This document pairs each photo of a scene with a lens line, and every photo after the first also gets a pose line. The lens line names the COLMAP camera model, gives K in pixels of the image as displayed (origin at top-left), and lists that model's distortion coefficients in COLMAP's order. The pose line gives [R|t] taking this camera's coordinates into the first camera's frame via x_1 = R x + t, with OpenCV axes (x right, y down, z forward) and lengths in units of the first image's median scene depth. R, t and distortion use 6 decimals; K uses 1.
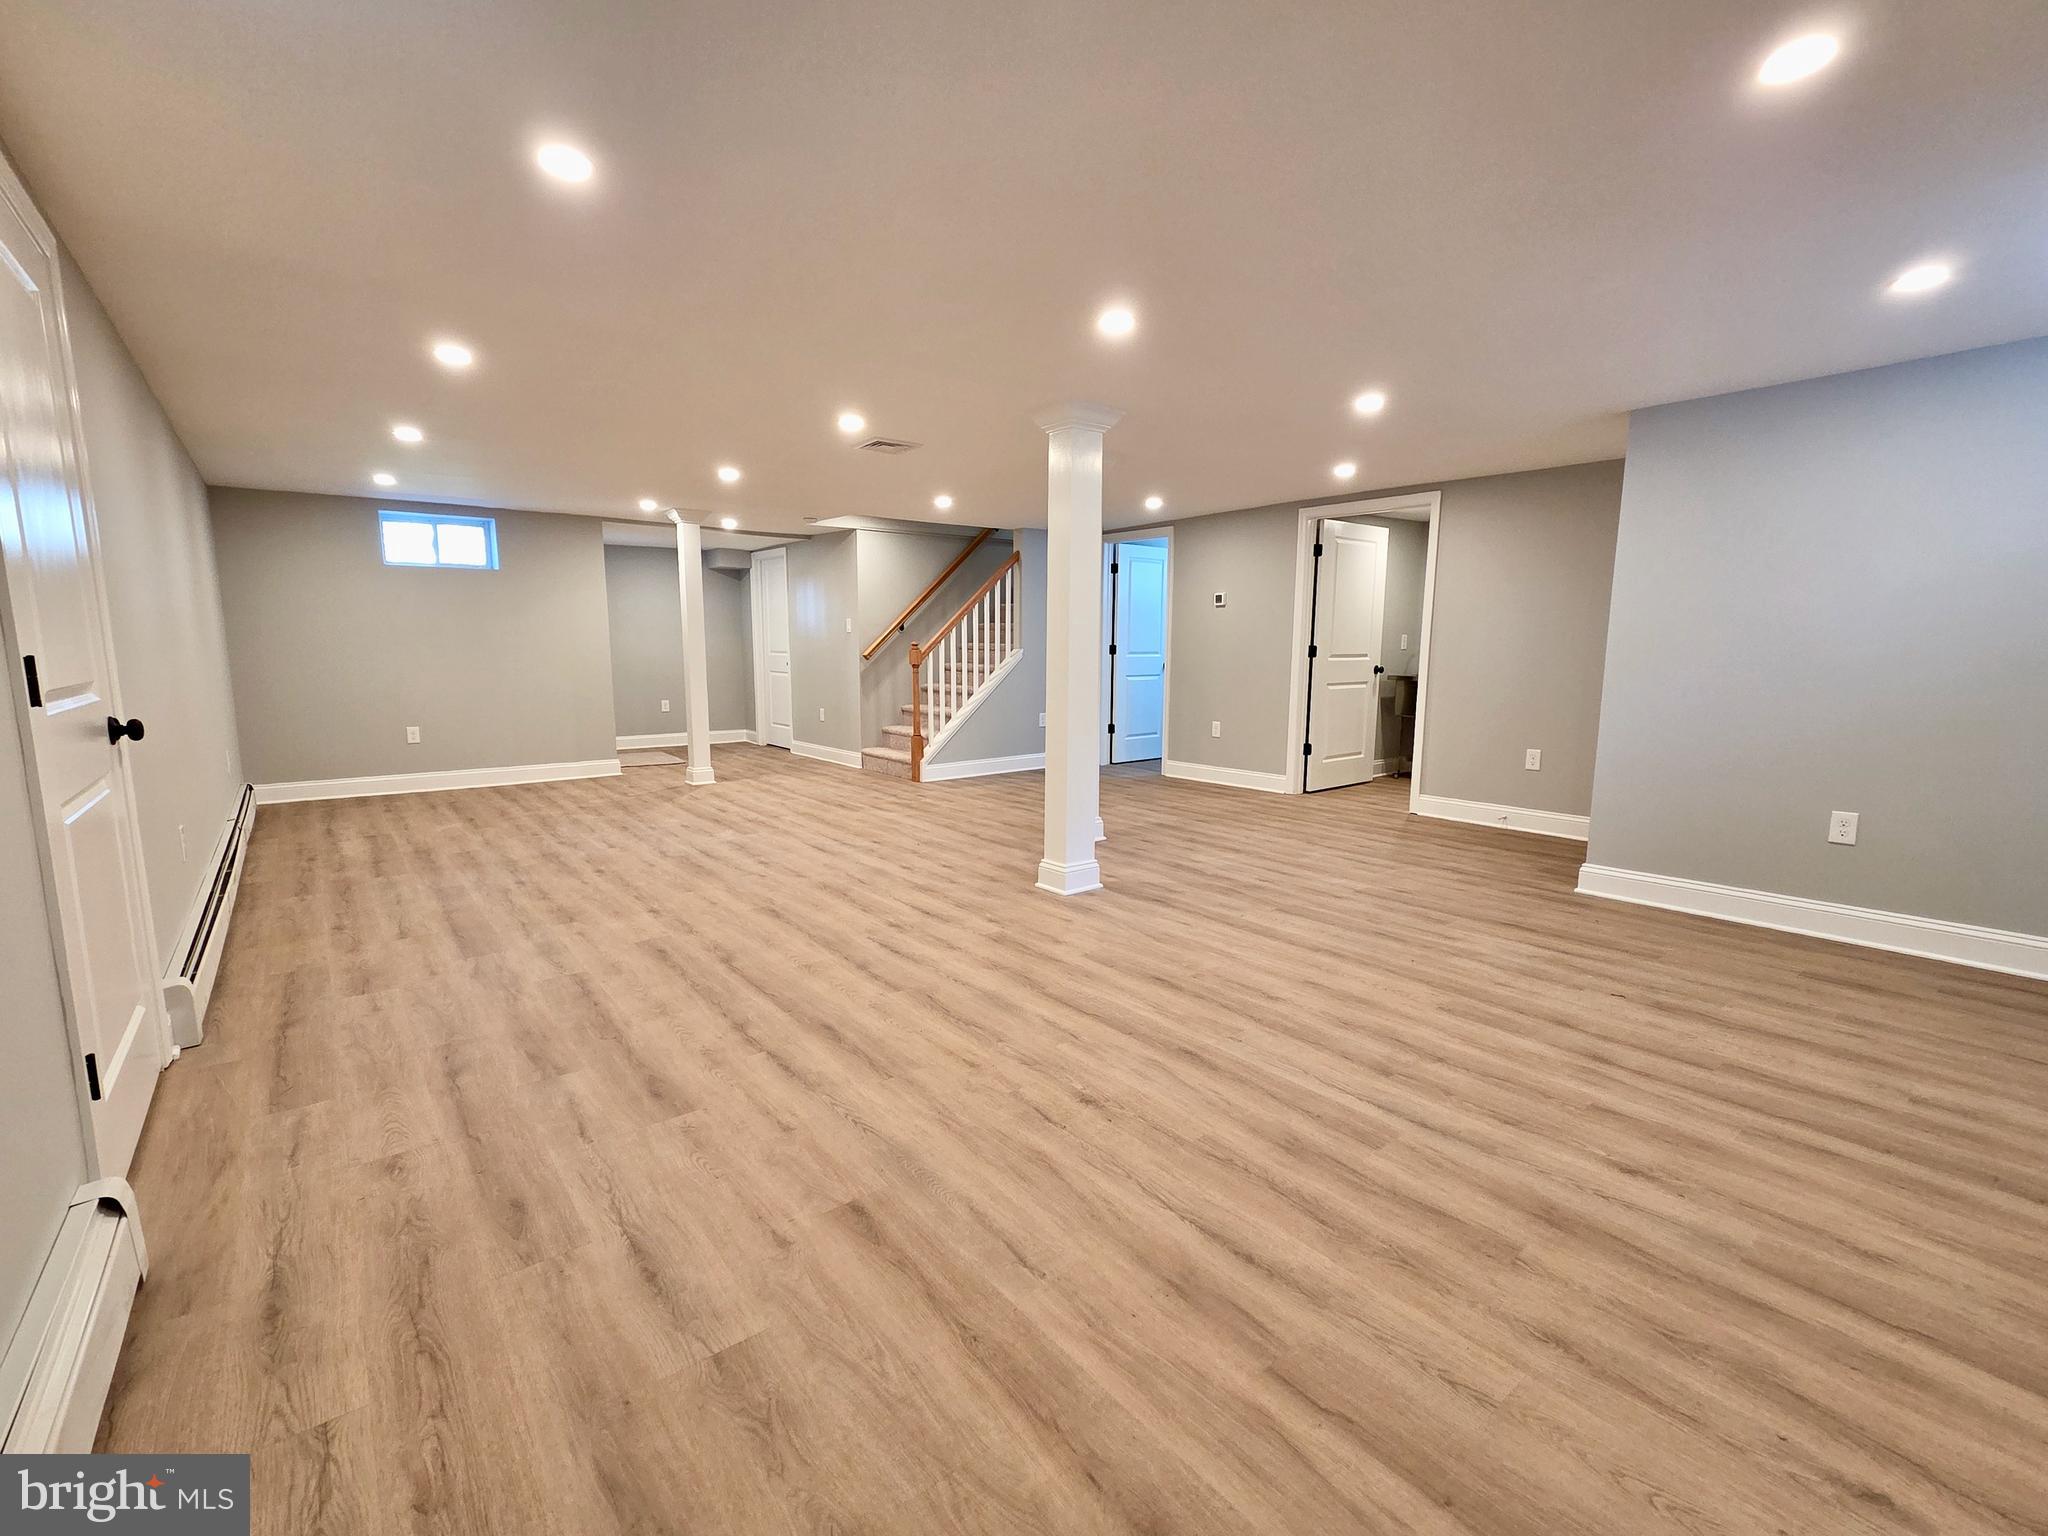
lens RADIAL K [[908.3, 0, 1010.7], [0, 908.3, 775.4], [0, 0, 1]] dist [0.002697, 0.000200]
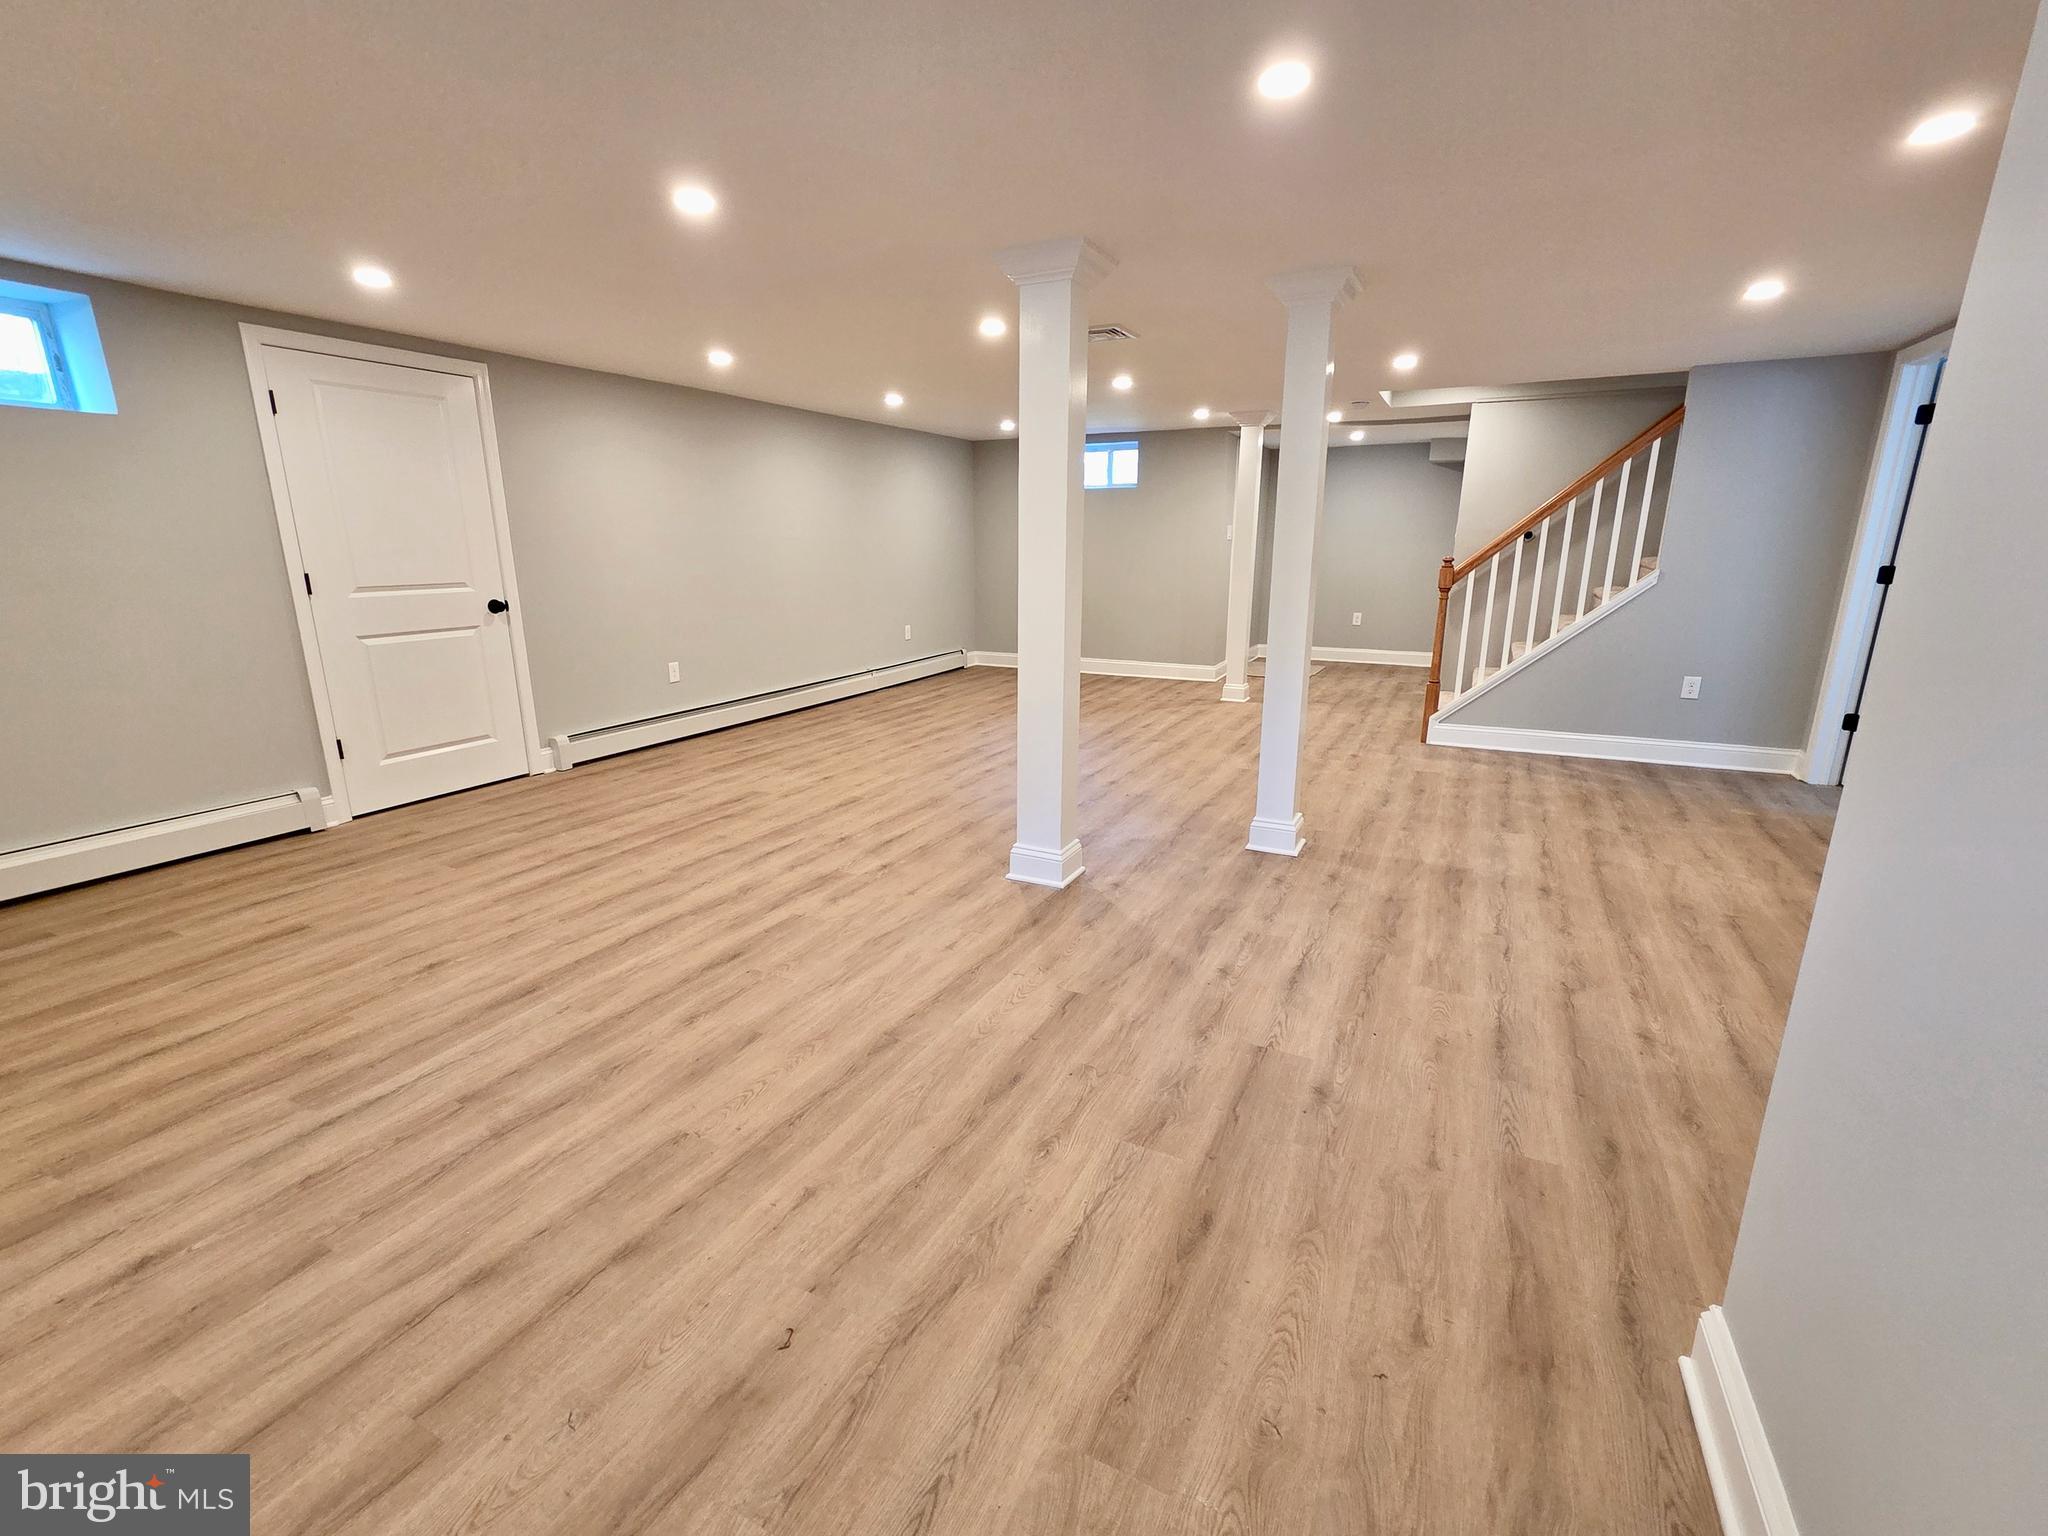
lens RADIAL K [[908.3, 0, 1010.7], [0, 908.3, 775.4], [0, 0, 1]] dist [0.002697, 0.000200]
pose [[0.420936, 0.226612, -0.878328, 1.027128], [-0.128460, 0.973425, 0.189584, -0.158208], [0.897948, 0.033027, 0.438860, 0.834491]]
